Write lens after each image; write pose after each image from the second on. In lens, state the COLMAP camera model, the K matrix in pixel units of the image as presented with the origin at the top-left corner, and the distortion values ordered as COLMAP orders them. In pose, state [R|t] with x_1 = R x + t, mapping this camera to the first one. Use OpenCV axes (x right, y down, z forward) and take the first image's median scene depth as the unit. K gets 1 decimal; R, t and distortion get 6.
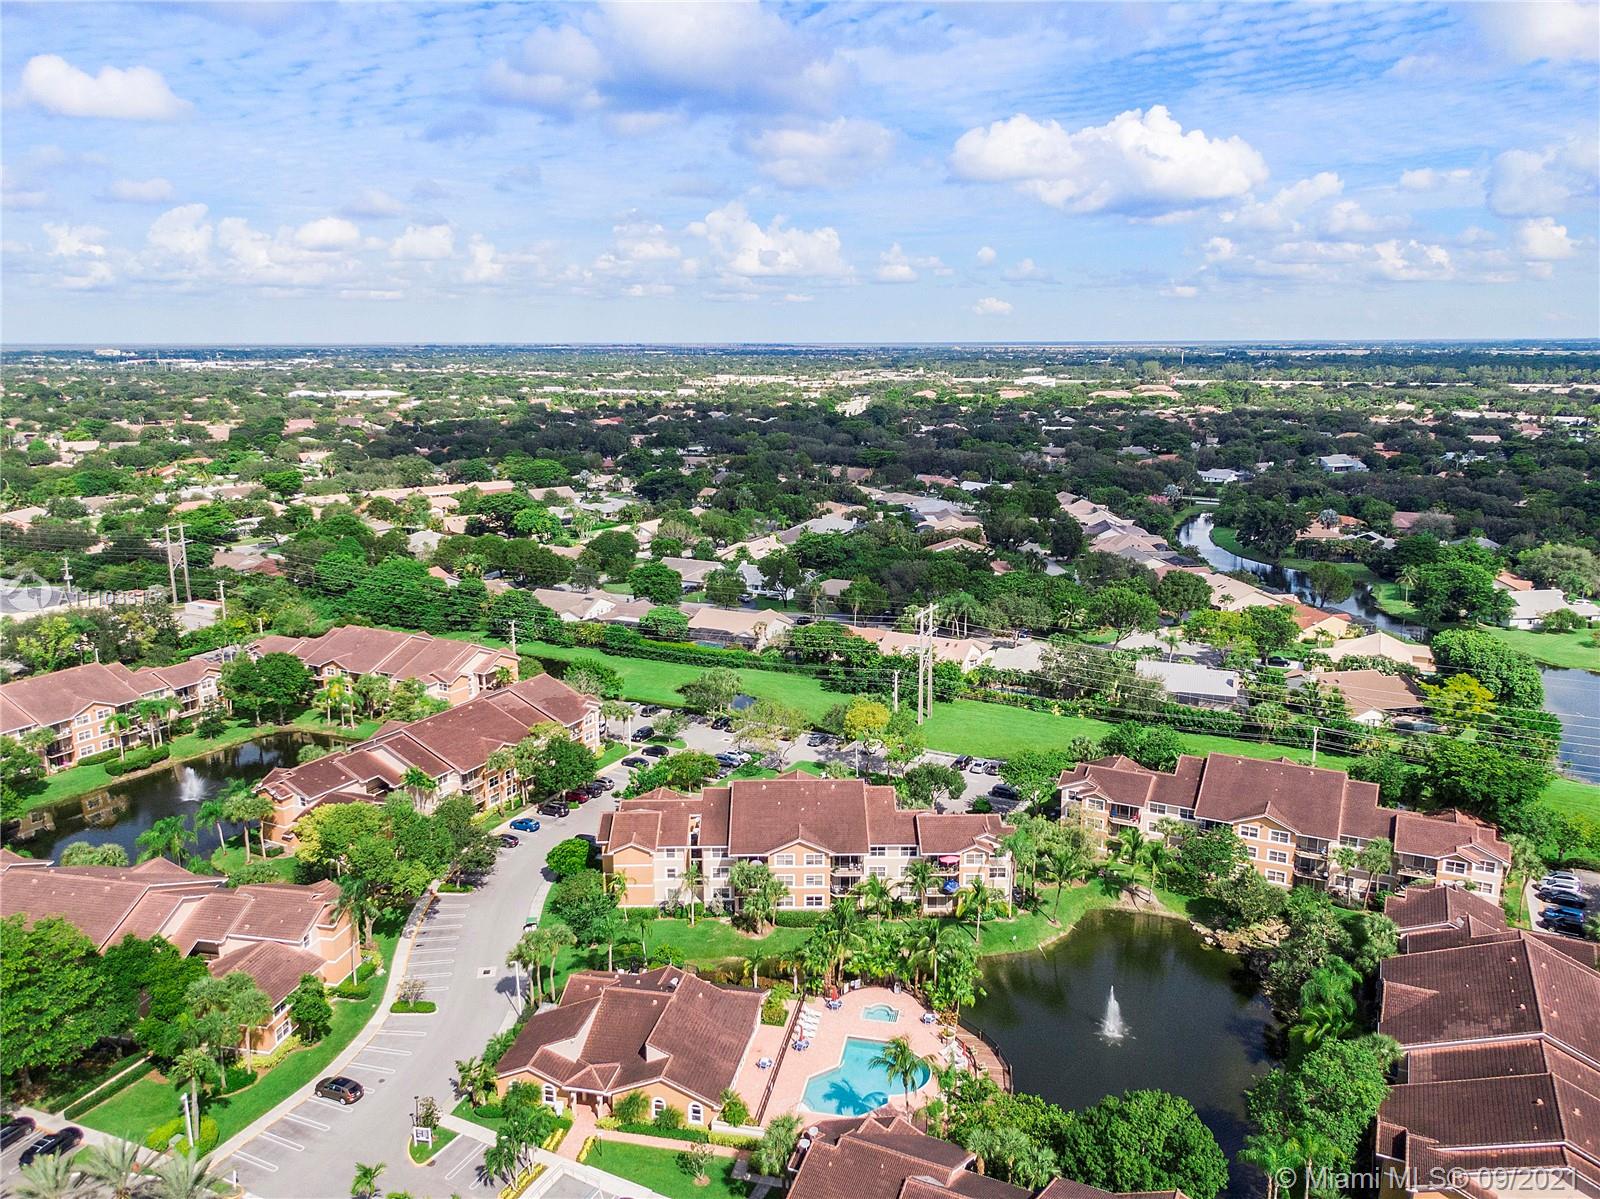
lens RADIAL K [[1190.7, 0, 793.3], [0, 1190.7, 601.7], [0, 0, 1]] dist [0.030477, -0.041219]
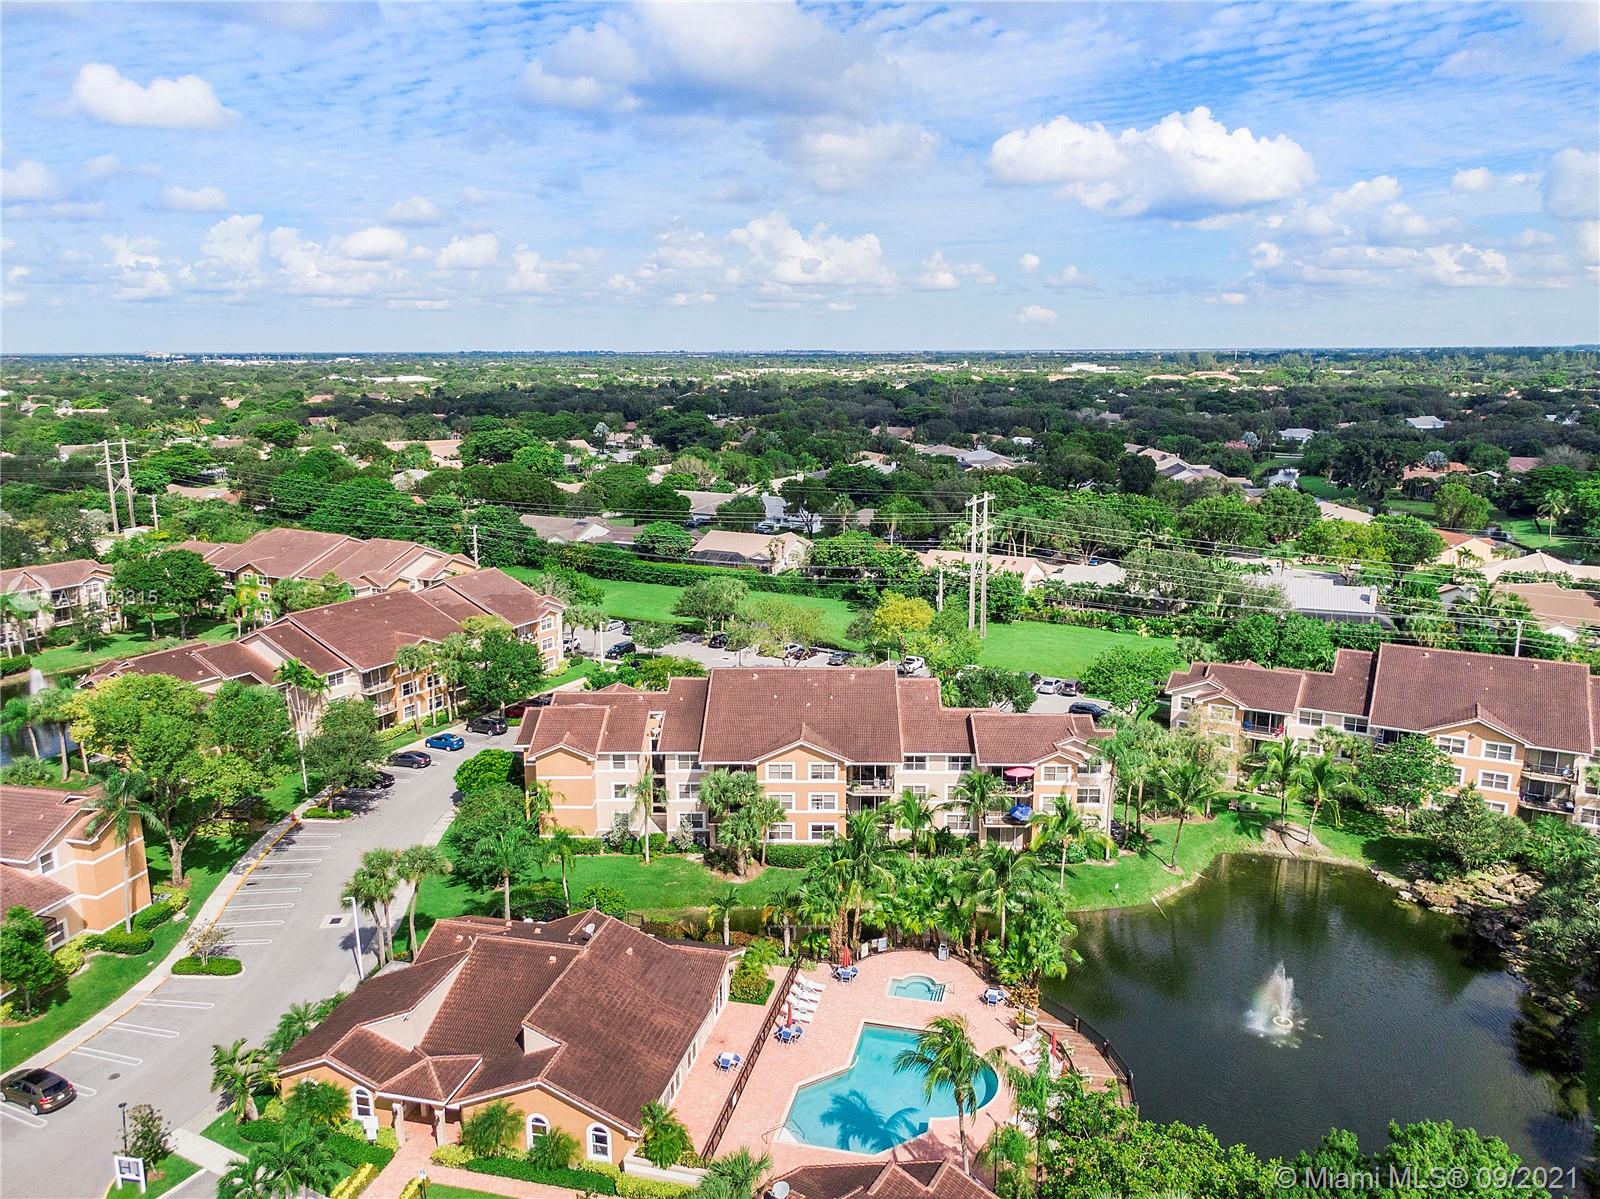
lens RADIAL K [[1190.7, 0, 797.0], [0, 1190.7, 605.8], [0, 0, 1]] dist [0.030477, -0.041219]
pose [[0.999487, 0.008287, -0.030927, 0.015028], [-0.008414, 0.999957, -0.003973, 0.080447], [0.030893, 0.004231, 0.999514, 0.200934]]
